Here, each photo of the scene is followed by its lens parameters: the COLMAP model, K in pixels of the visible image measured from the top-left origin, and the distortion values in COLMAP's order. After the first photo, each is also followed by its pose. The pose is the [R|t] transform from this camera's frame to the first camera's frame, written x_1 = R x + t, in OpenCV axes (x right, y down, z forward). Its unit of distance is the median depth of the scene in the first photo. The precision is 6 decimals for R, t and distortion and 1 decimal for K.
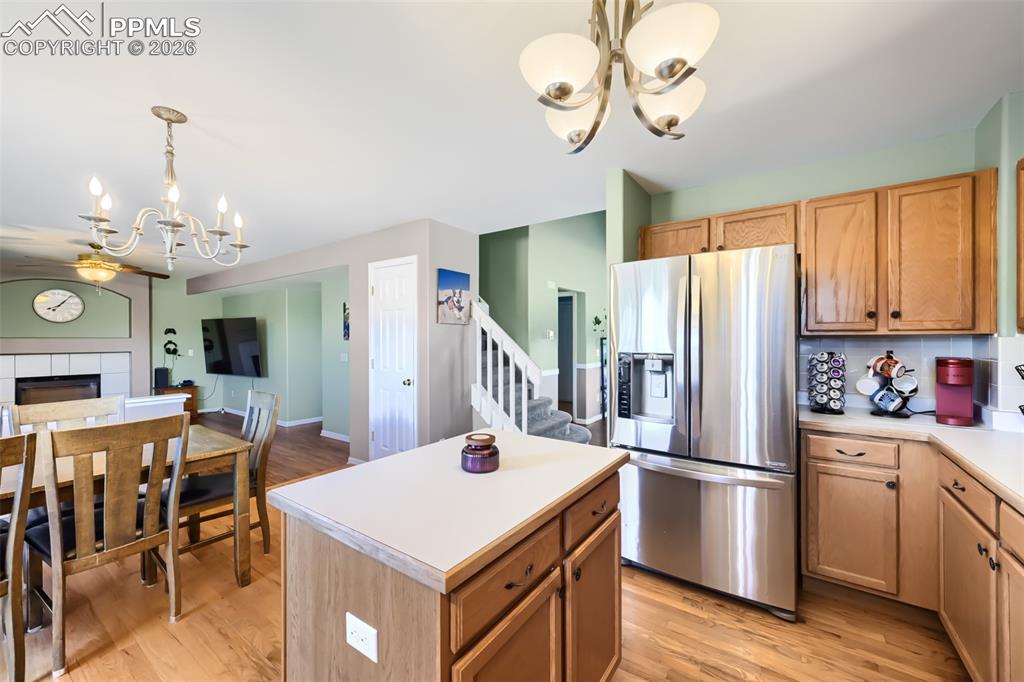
lens RADIAL K [[399.9, 0, 507.7], [0, 399.9, 343.3], [0, 0, 1]] dist [-0.002543, 0.001972]
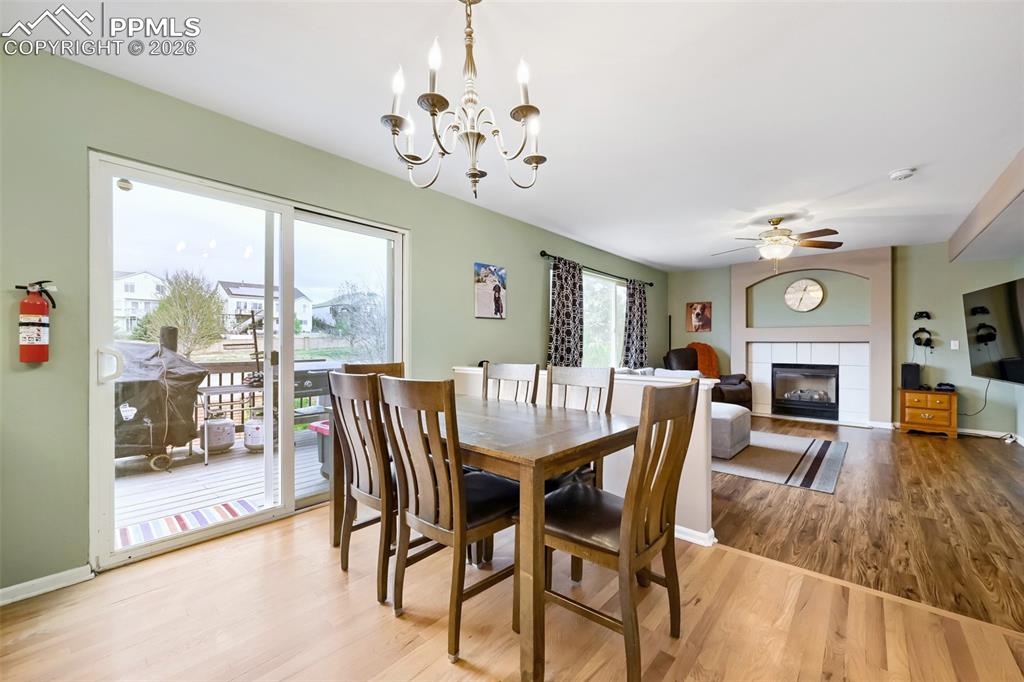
lens RADIAL K [[399.9, 0, 522.3], [0, 399.9, 345.3], [0, 0, 1]] dist [-0.002543, 0.001972]
pose [[-0.092567, 0.007701, -0.995677, -0.031955], [-0.011502, 0.999895, 0.008803, 0.031170], [0.995640, 0.012267, -0.092468, 0.358178]]
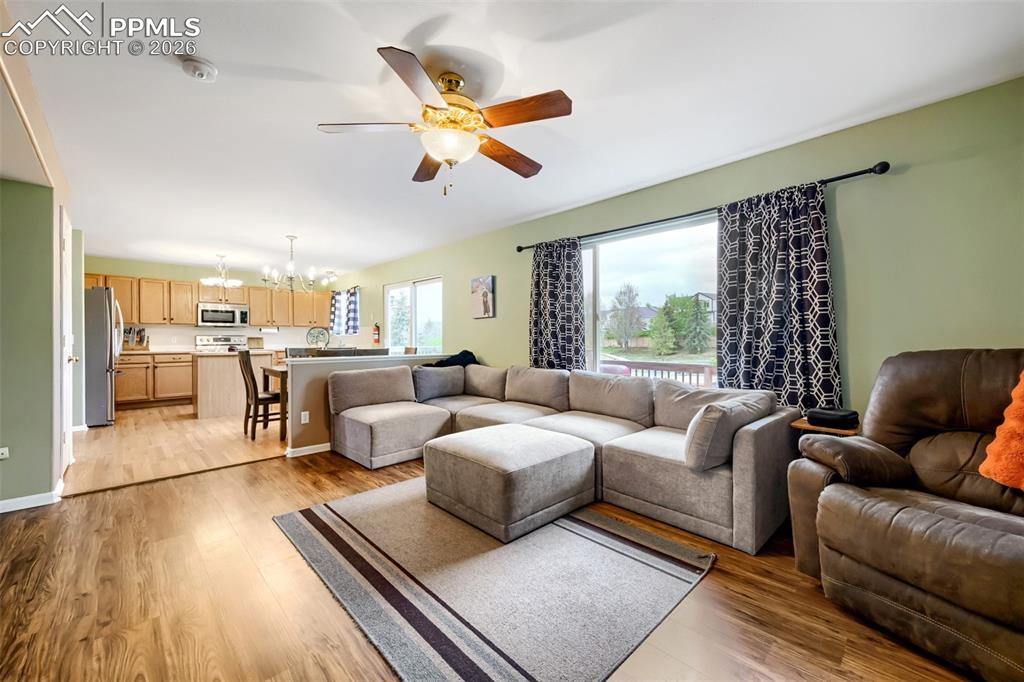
lens RADIAL K [[399.9, 0, 518.1], [0, 399.9, 340.5], [0, 0, 1]] dist [-0.002543, 0.001972]
pose [[-0.986317, 0.005924, 0.164755, -0.843127], [0.007802, 0.999912, 0.010756, 0.031920], [-0.164677, 0.011894, -0.986276, 1.029796]]
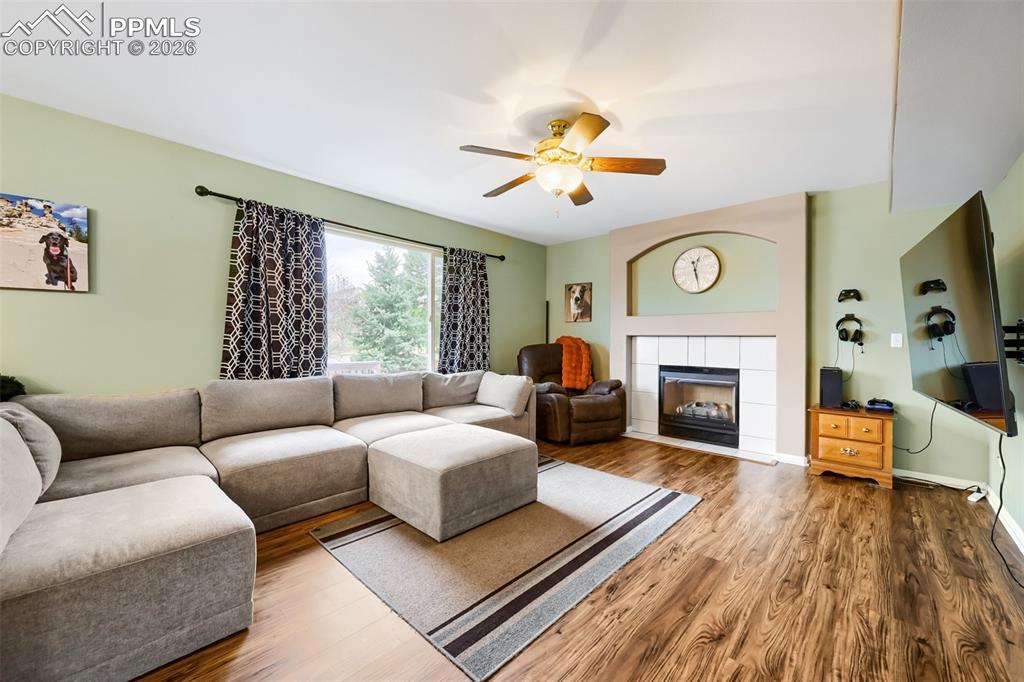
lens RADIAL K [[399.9, 0, 514.8], [0, 399.9, 342.8], [0, 0, 1]] dist [-0.002543, 0.001972]
pose [[-0.122593, 0.013776, -0.992361, -0.337891], [-0.015742, 0.999751, 0.015823, 0.029984], [0.992332, 0.017561, -0.122345, 0.722160]]
